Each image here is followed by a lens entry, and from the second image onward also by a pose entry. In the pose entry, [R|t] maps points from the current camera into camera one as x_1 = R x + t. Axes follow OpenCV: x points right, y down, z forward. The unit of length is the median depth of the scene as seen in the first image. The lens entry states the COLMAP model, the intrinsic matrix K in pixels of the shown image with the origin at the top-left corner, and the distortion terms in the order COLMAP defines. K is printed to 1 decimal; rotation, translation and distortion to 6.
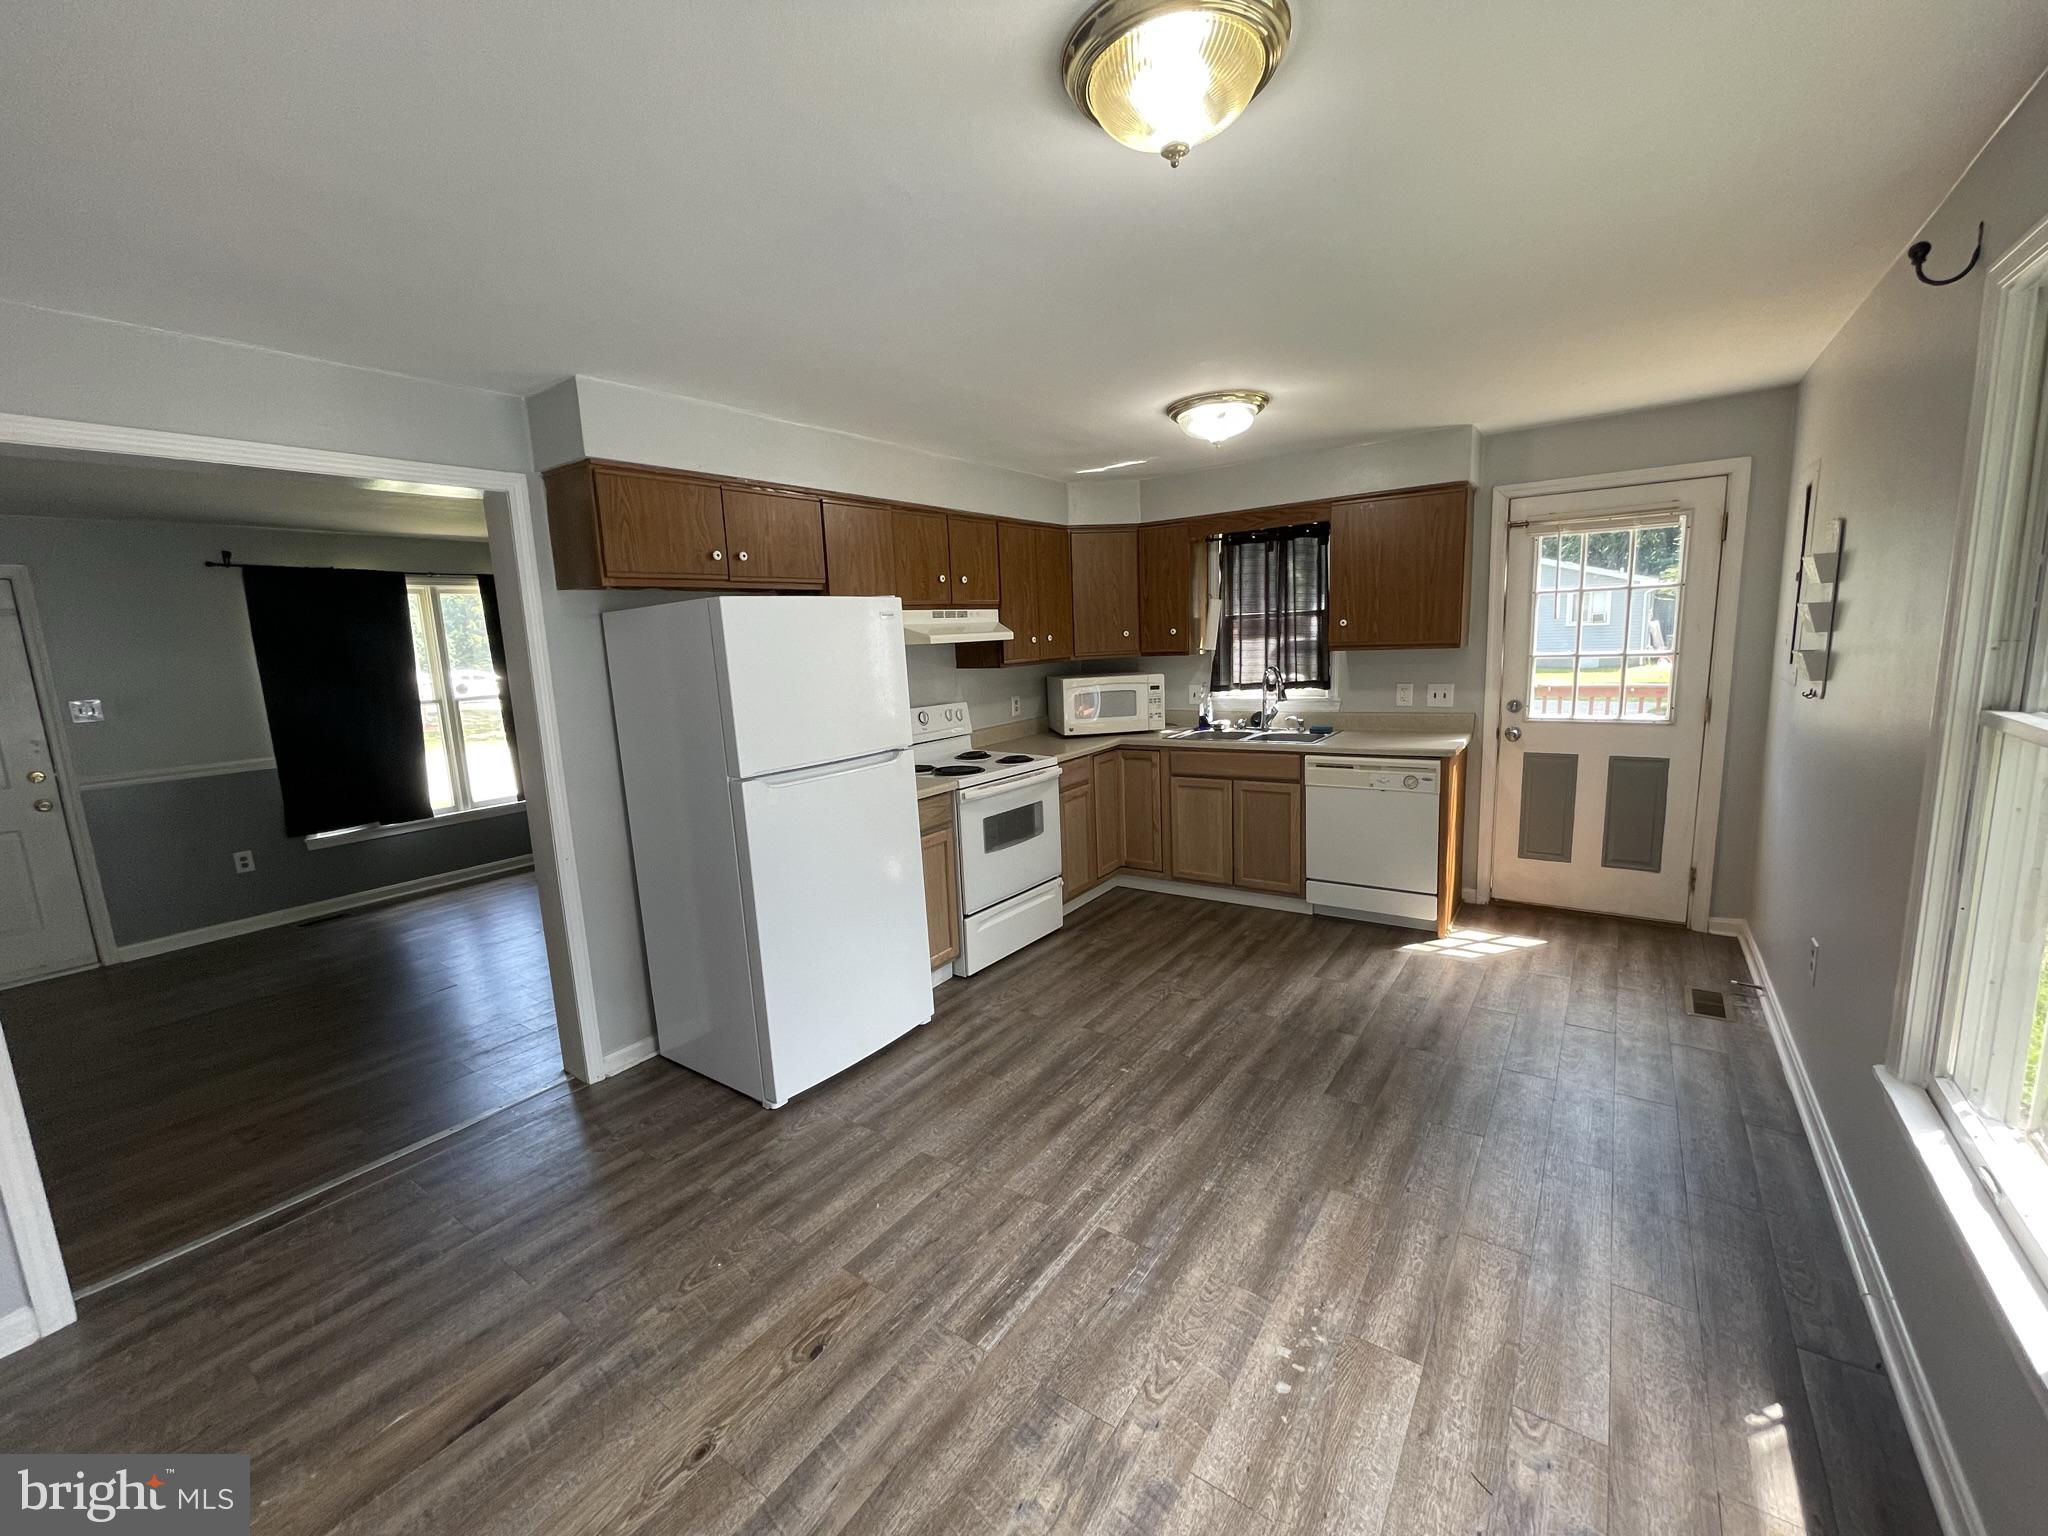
lens RADIAL K [[826.5, 0, 1025.2], [0, 826.5, 764.7], [0, 0, 1]] dist [-0.010458, 0.001717]
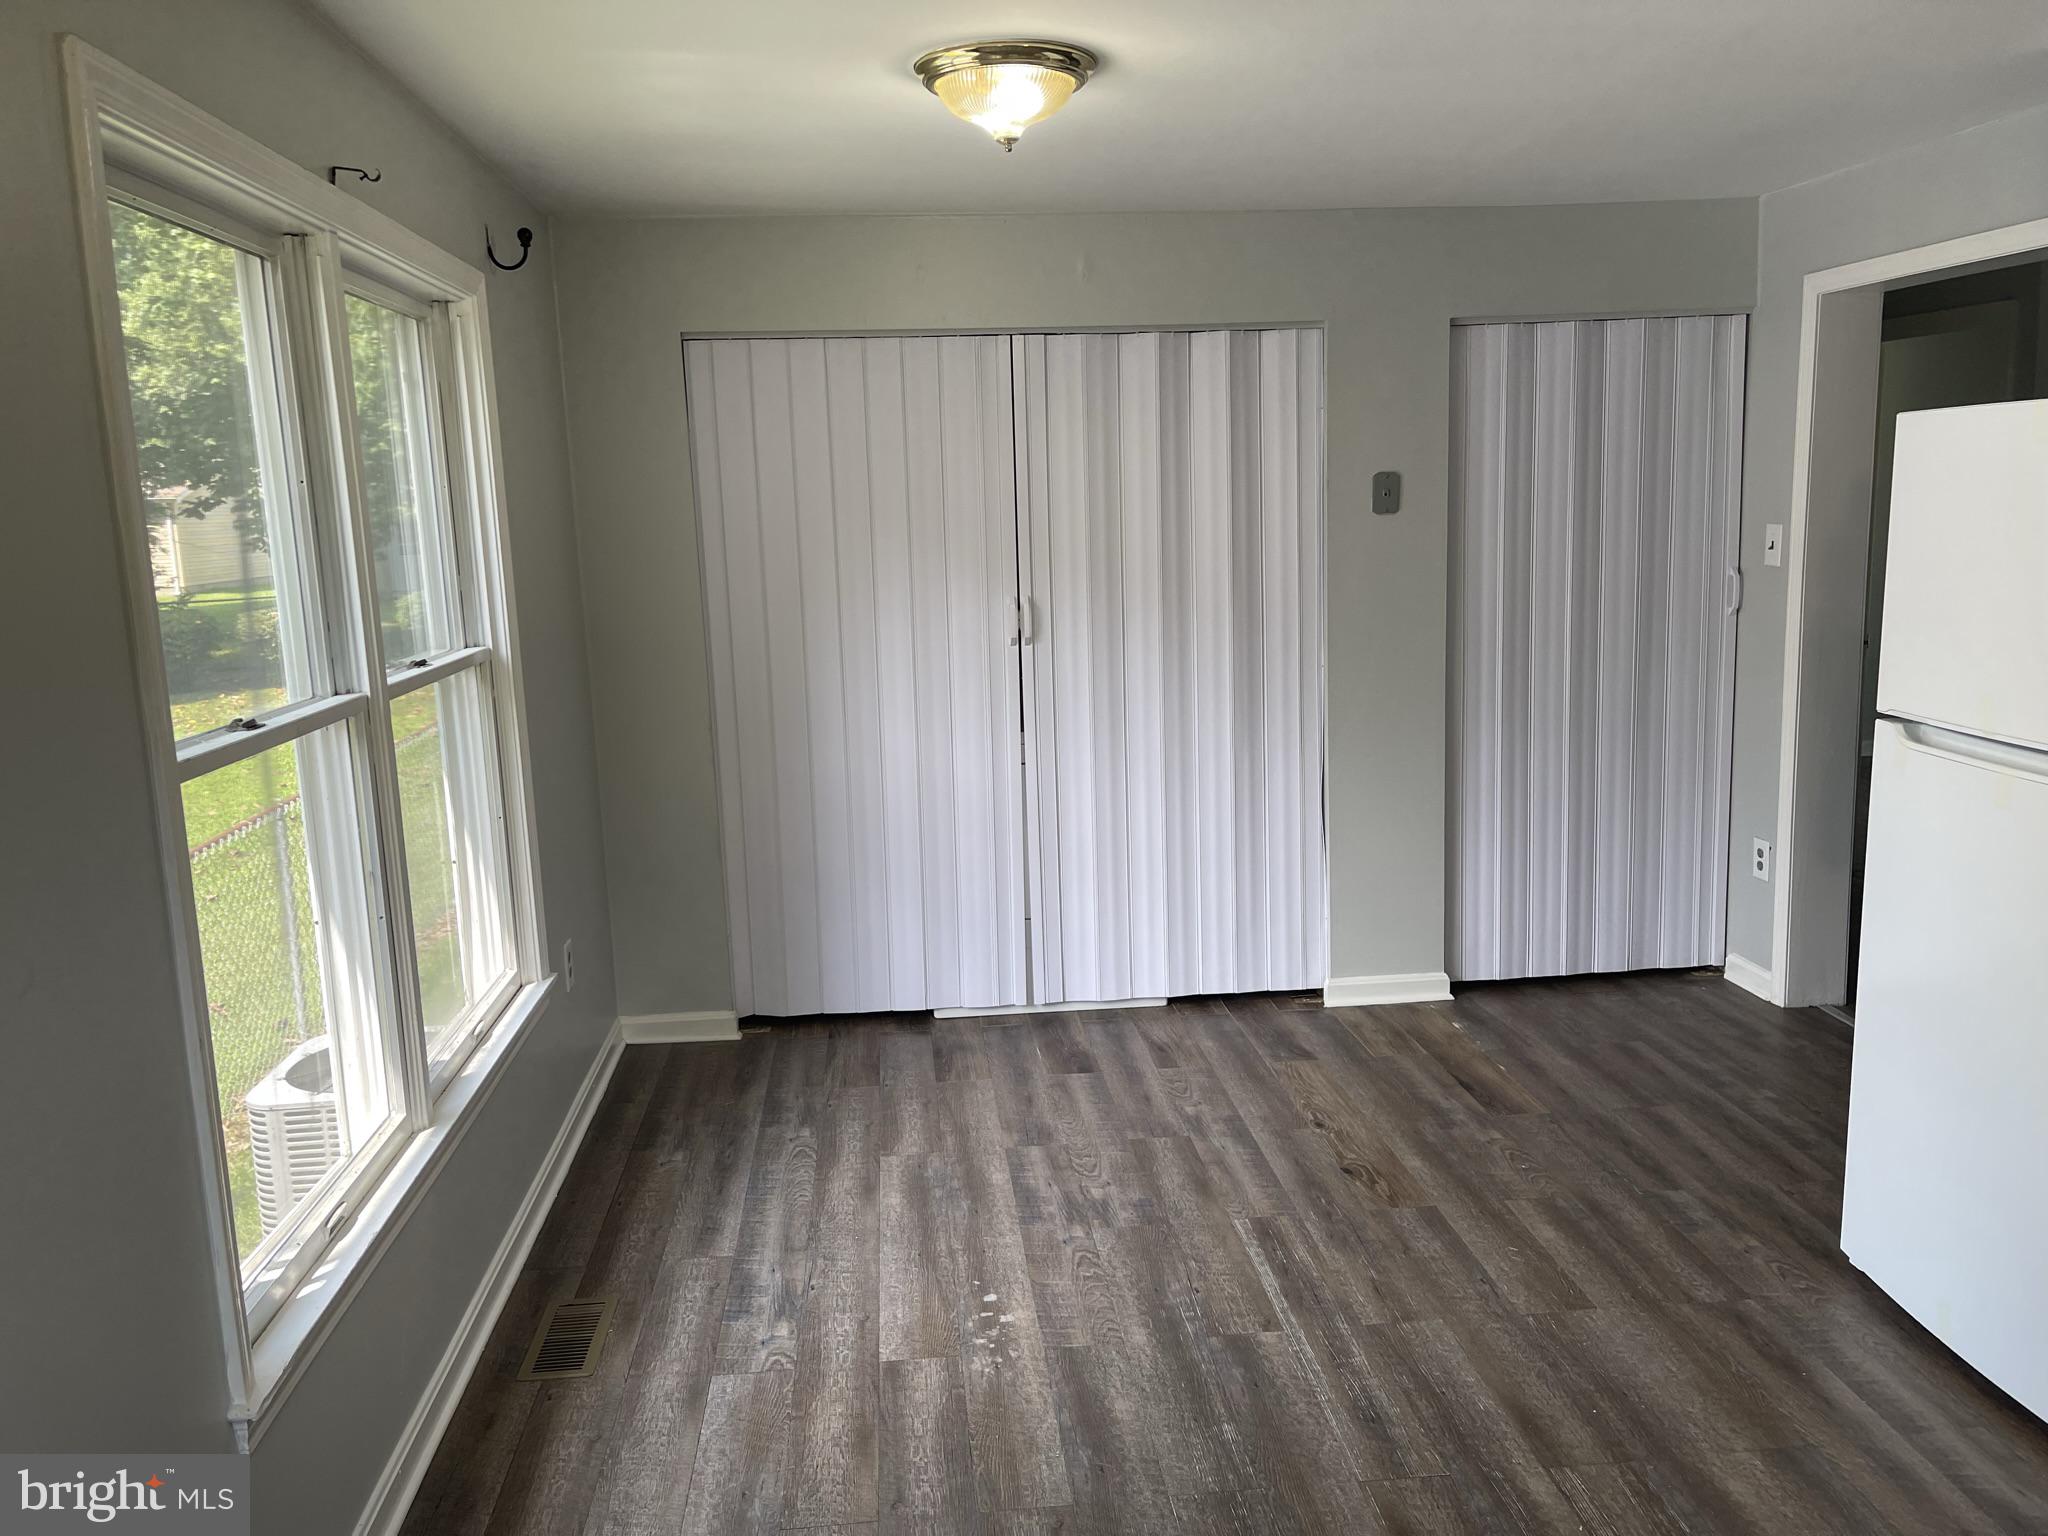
lens RADIAL K [[1552.8, 0, 1018.5], [0, 1552.8, 766.5], [0, 0, 1]] dist [0.029013, -0.033368]
pose [[-0.759497, 0.186411, -0.623230, 0.731727], [-0.025159, 0.948928, 0.314488, -0.247354], [0.650024, 0.254533, -0.716018, 1.200012]]
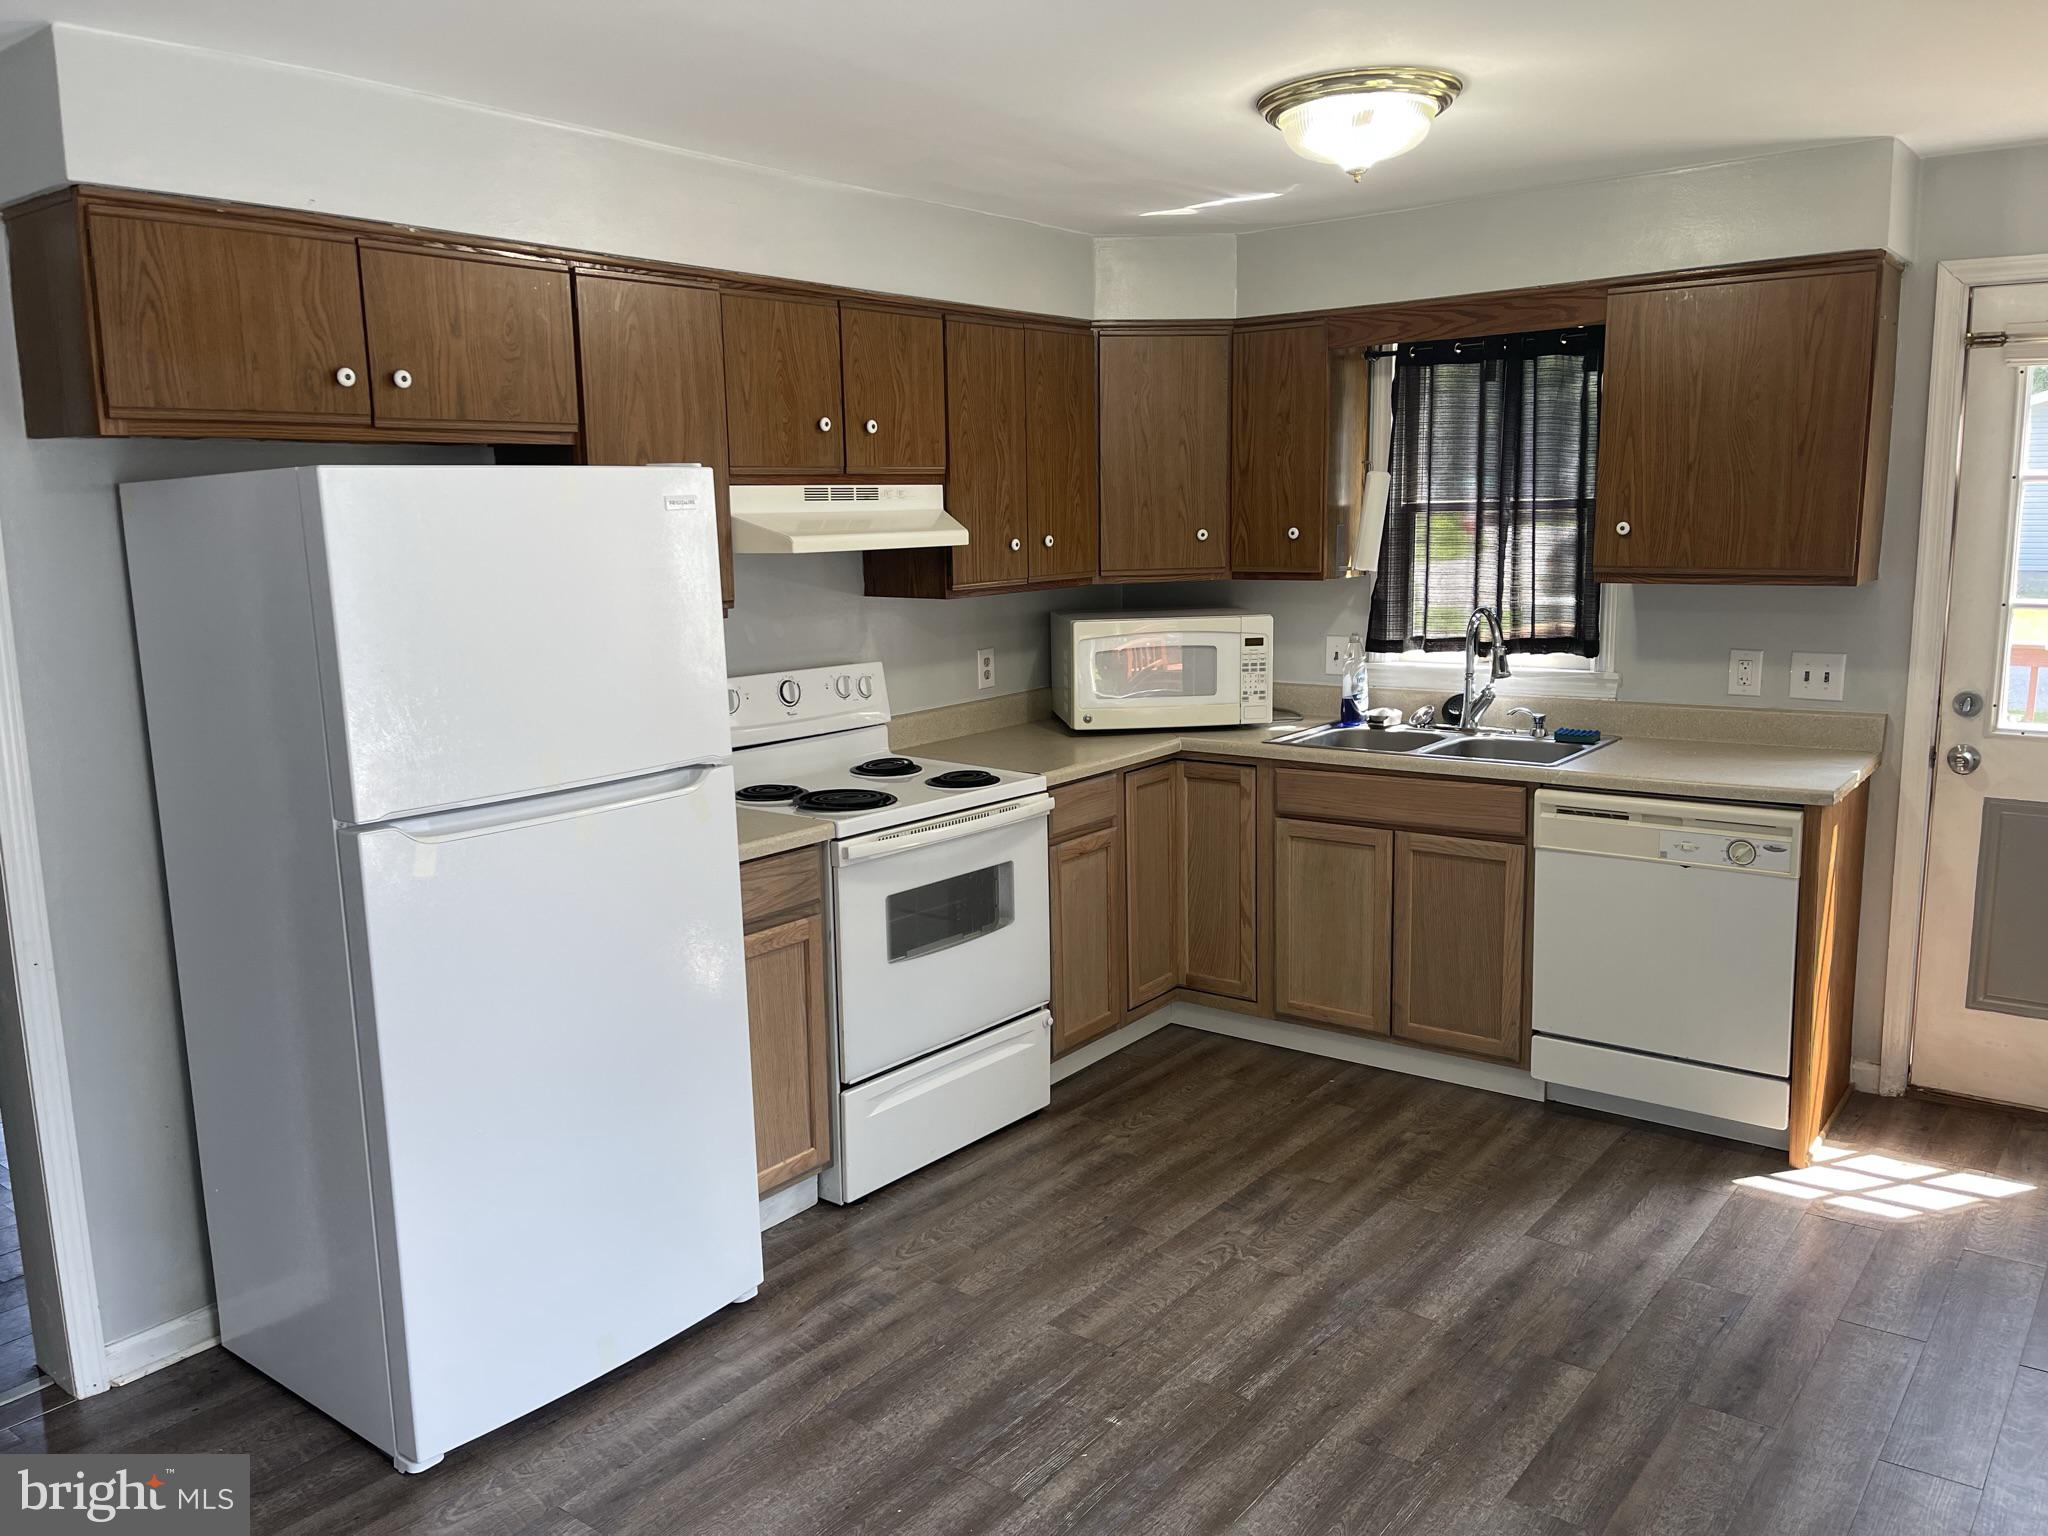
lens RADIAL K [[1552.8, 0, 1026.5], [0, 1552.8, 757.9], [0, 0, 1]] dist [0.029013, -0.033368]
pose [[0.998855, 0.031419, -0.036065, 0.084035], [-0.031228, 0.999495, 0.005847, -0.035824], [0.036231, -0.004714, 0.999332, 0.048171]]
